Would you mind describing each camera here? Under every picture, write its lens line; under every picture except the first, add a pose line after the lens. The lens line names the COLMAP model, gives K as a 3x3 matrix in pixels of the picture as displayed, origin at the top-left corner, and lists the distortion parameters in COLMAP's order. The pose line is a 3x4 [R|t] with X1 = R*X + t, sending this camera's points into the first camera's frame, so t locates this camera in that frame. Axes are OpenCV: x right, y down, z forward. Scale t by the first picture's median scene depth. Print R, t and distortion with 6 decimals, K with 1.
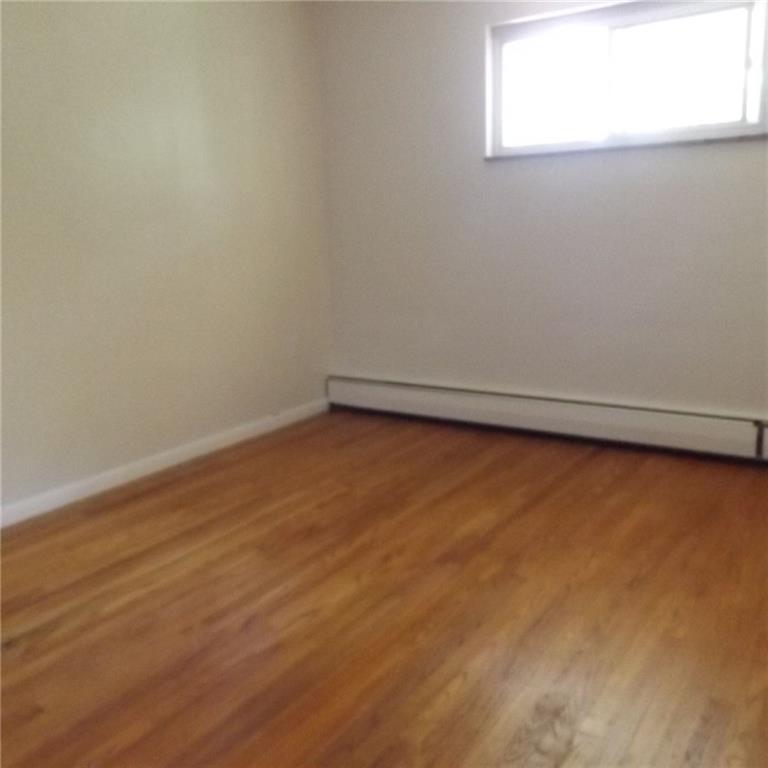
lens RADIAL K [[763.6, 0, 384.0], [0, 763.6, 384.0], [0, 0, 1]] dist [0.005436, -0.016270]
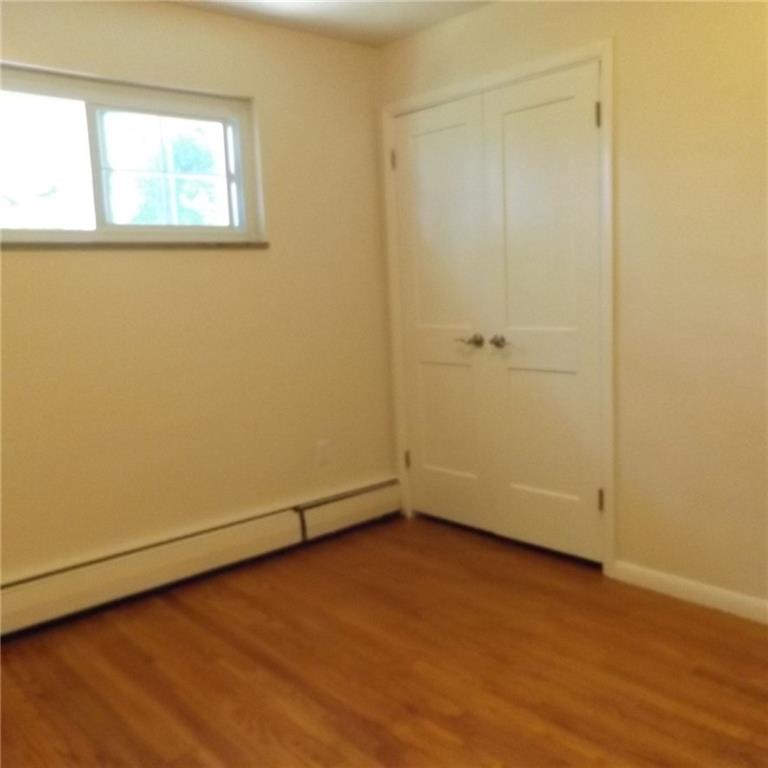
lens RADIAL K [[763.6, 0, 384.0], [0, 763.6, 384.0], [0, 0, 1]] dist [0.005436, -0.016270]
pose [[0.232667, -0.090911, 0.968298, -0.502306], [0.234026, 0.971601, 0.034989, -0.128030], [-0.943980, 0.218466, 0.247335, 0.596565]]
